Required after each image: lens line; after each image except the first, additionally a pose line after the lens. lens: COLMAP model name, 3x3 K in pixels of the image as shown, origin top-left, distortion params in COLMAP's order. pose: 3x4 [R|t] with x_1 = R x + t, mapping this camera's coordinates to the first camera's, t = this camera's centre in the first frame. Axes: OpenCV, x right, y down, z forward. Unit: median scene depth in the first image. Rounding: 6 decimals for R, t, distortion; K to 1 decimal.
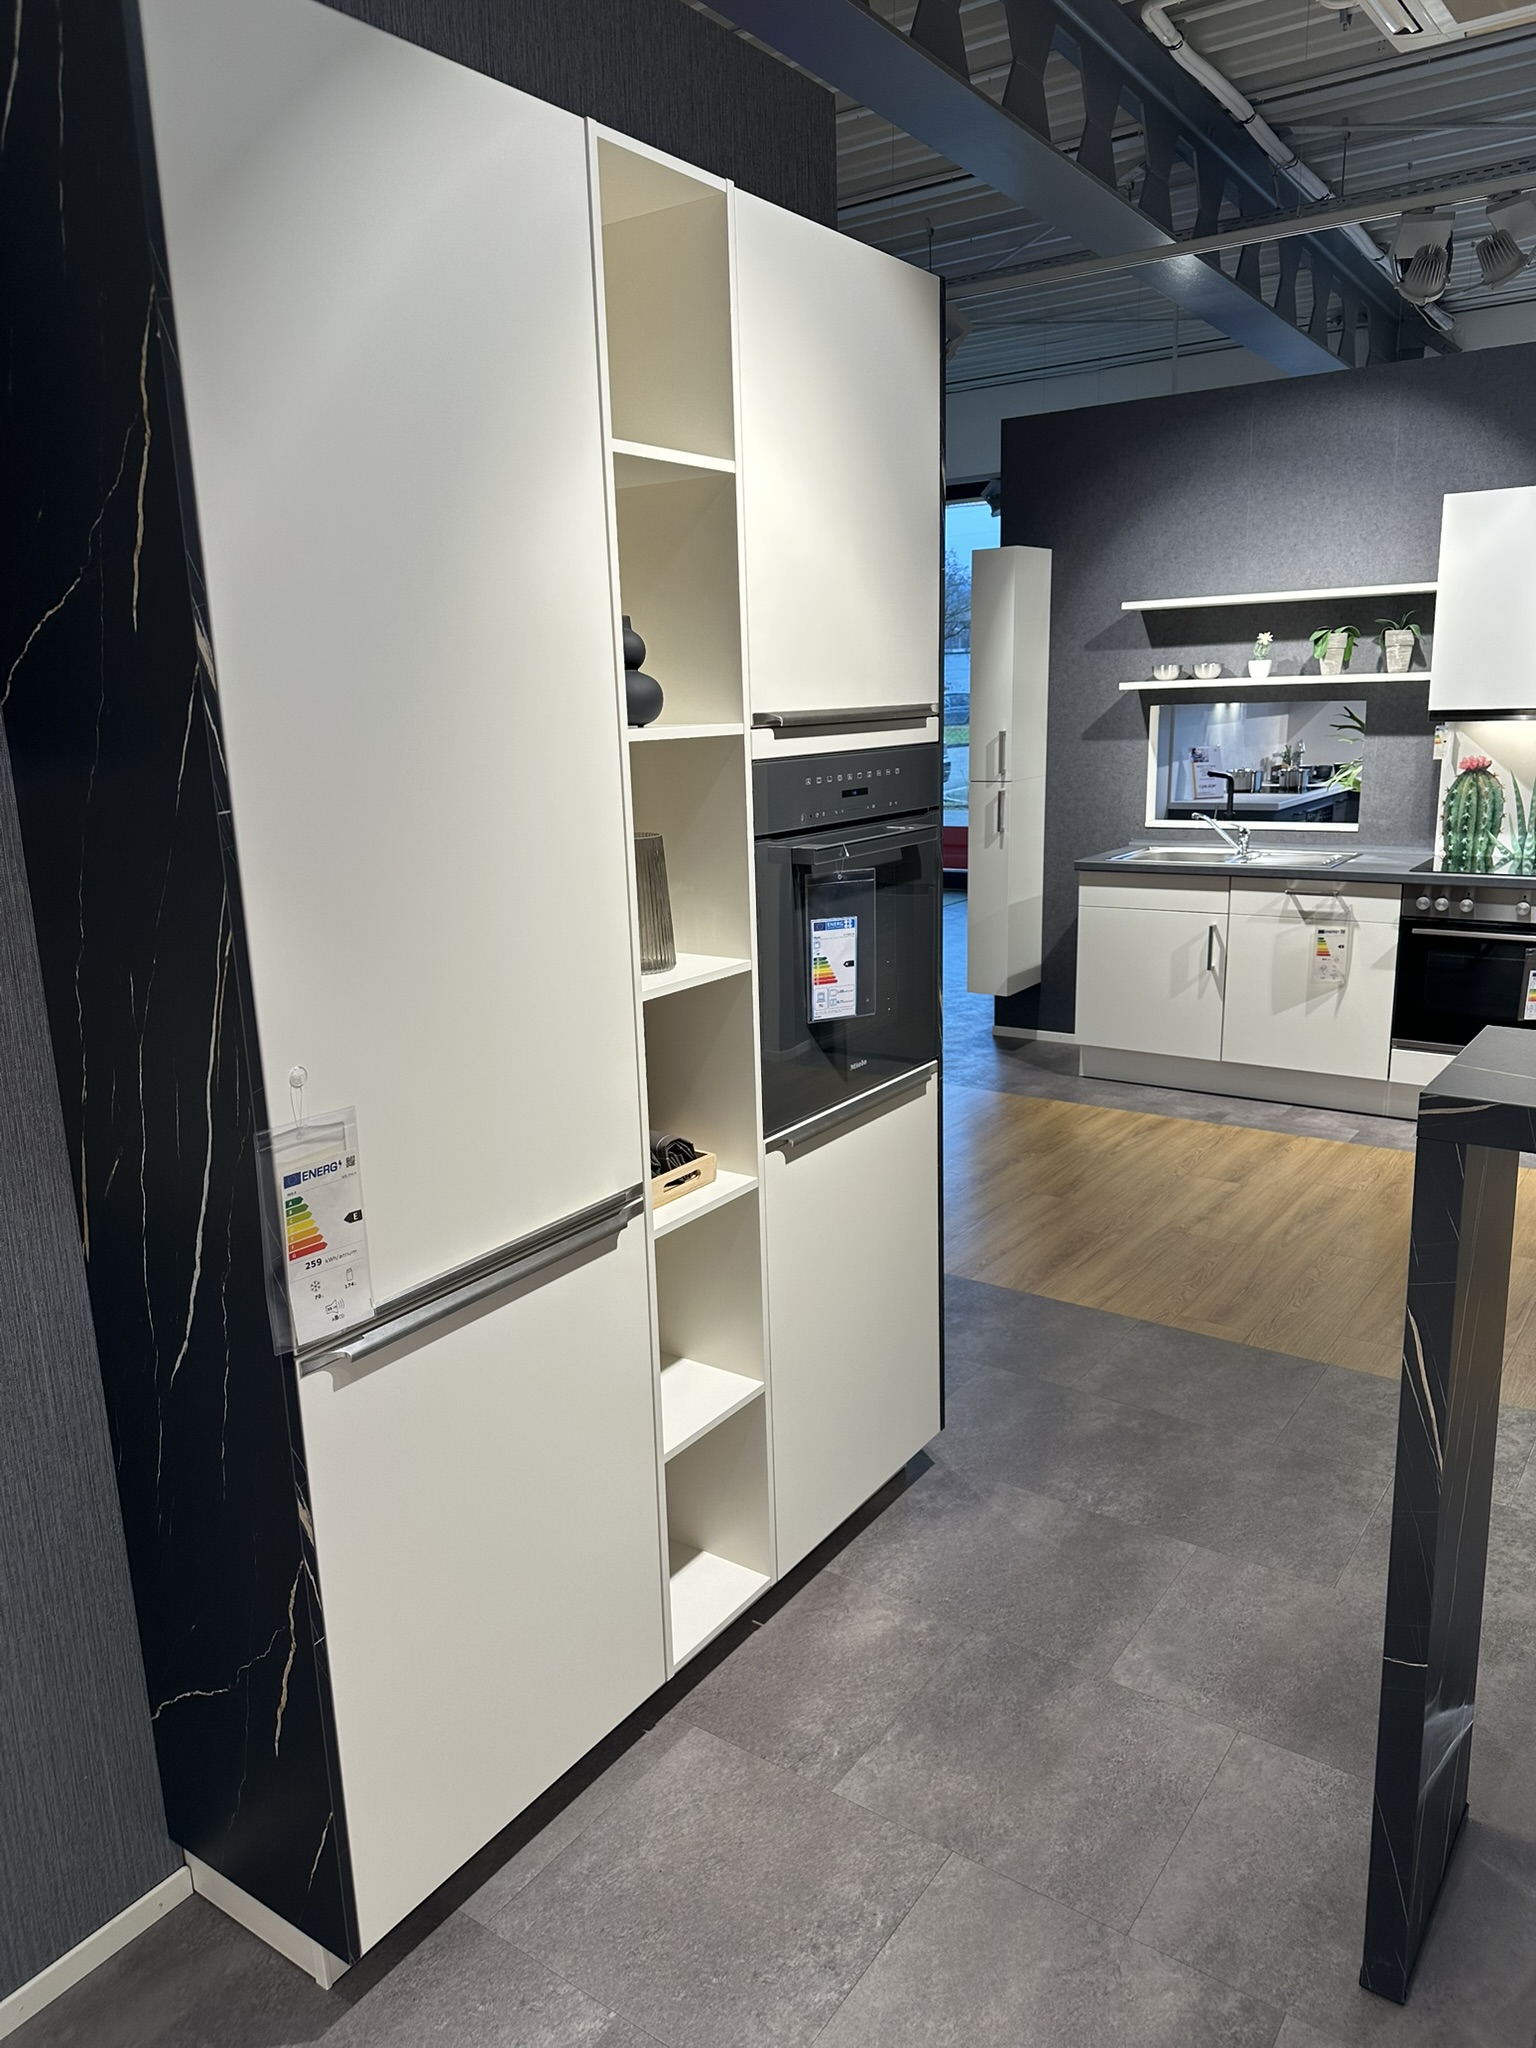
lens RADIAL K [[1453.6, 0, 751.1], [0, 1453.6, 1036.8], [0, 0, 1]] dist [0.057012, -0.088558]
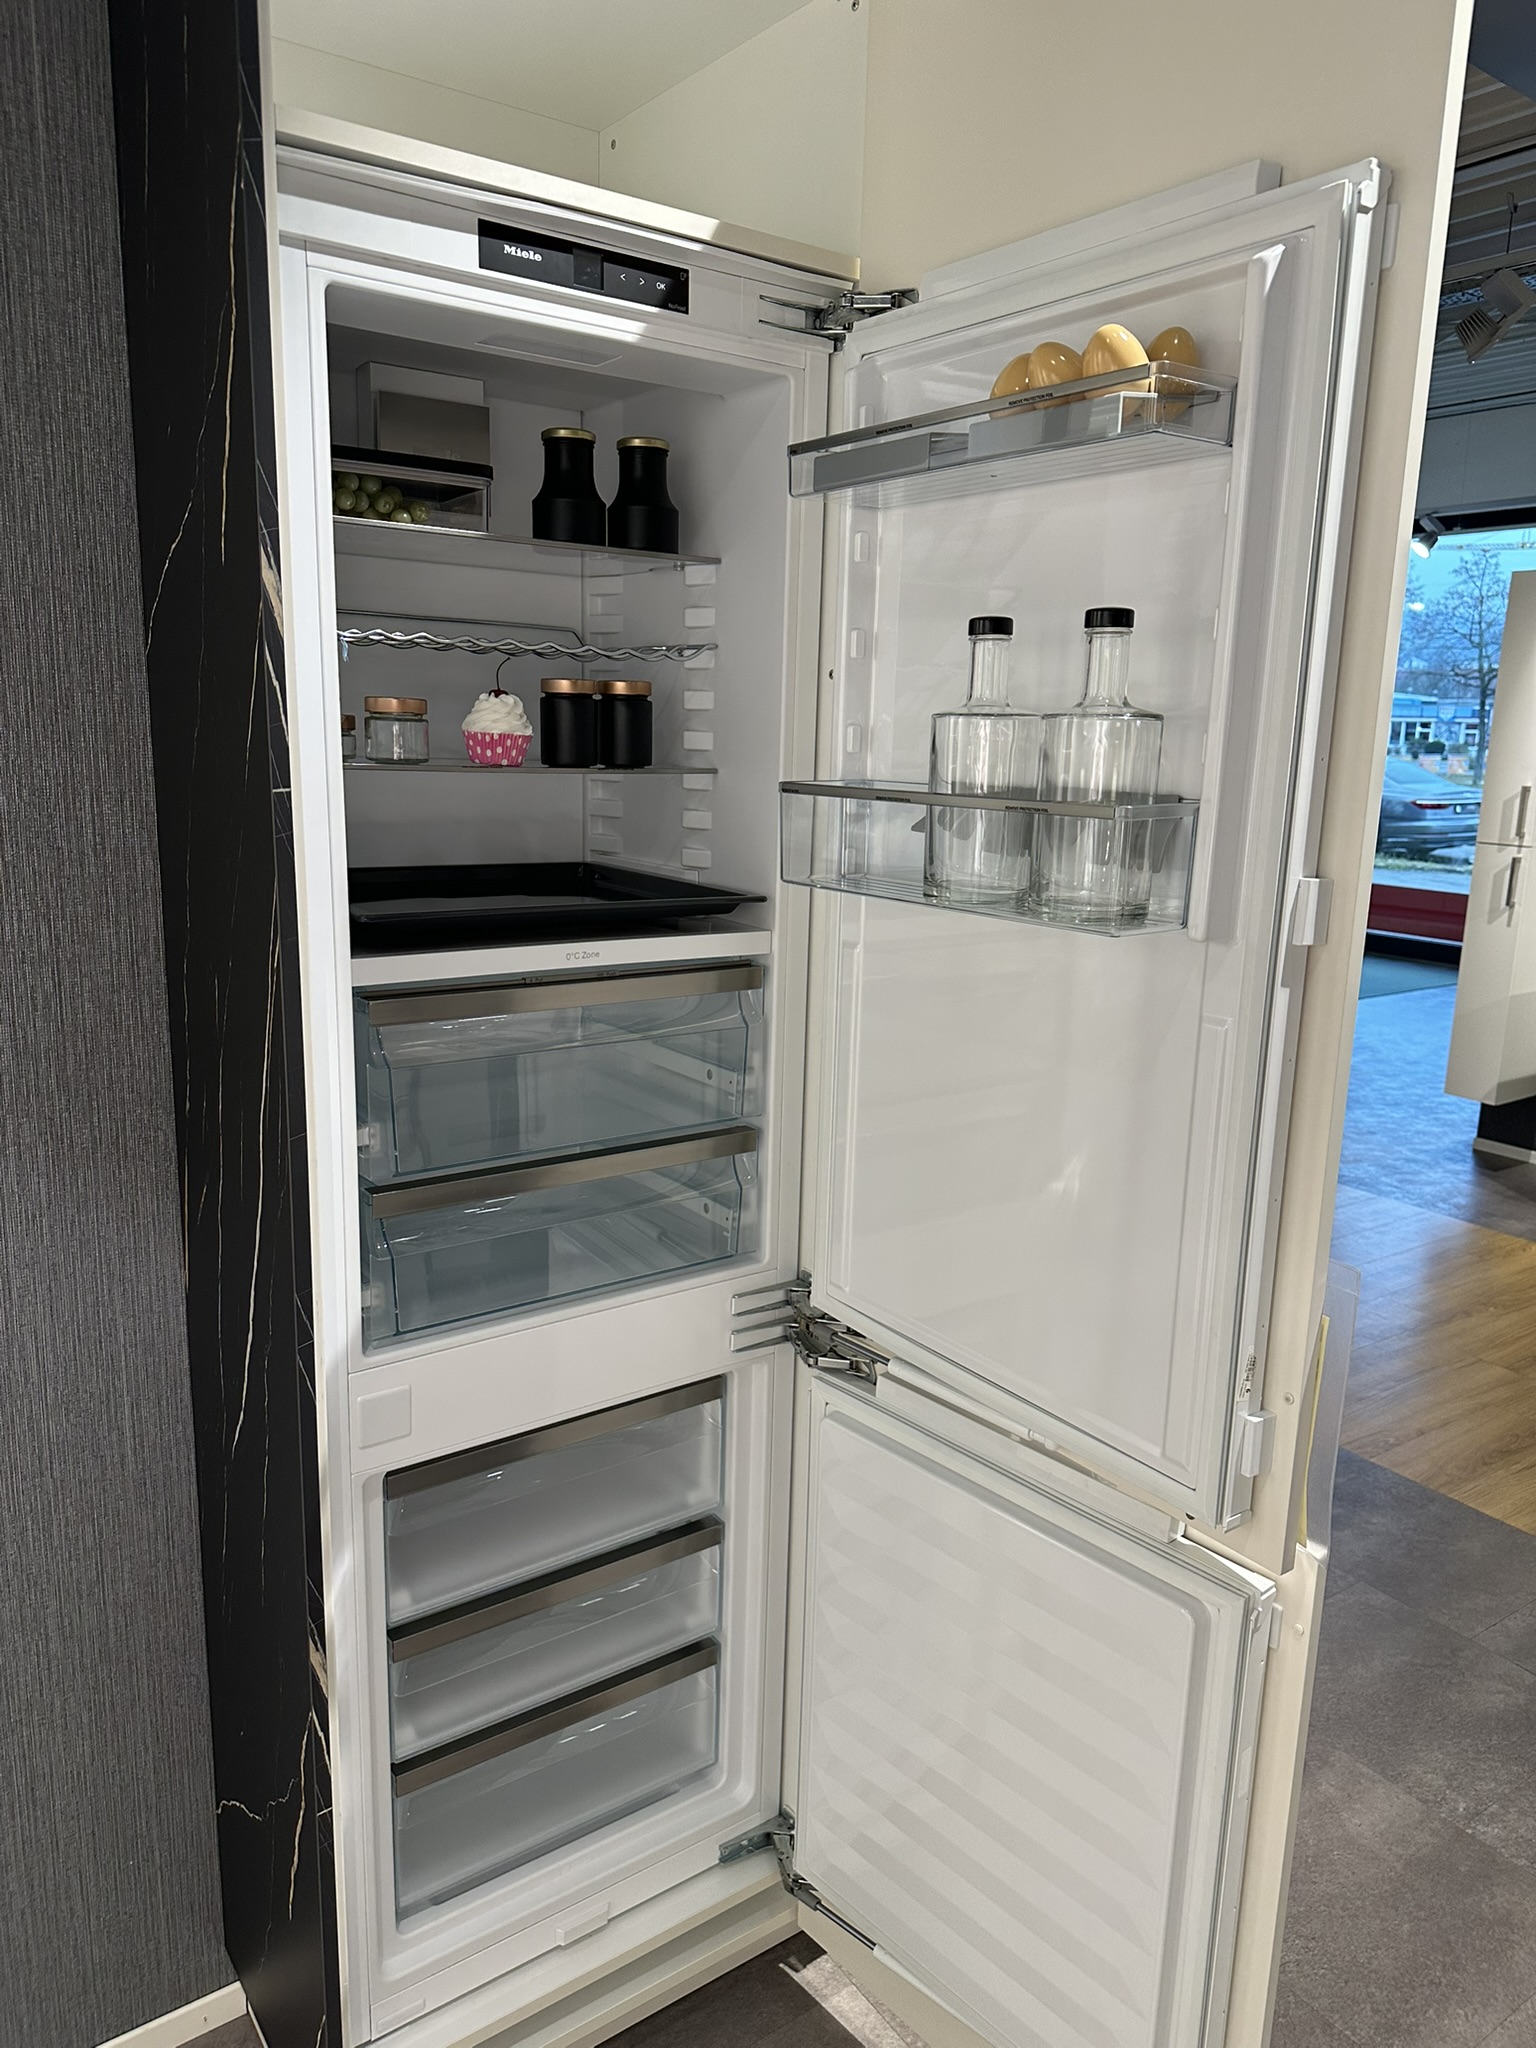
lens RADIAL K [[1483.9, 0, 766.8], [0, 1483.9, 1022.2], [0, 0, 1]] dist [-0.029263, 0.027856]
pose [[0.942544, 0.124590, -0.309982, 0.045683], [-0.132811, 0.991126, -0.005471, -0.017228], [0.306549, 0.046326, 0.950727, 0.090382]]
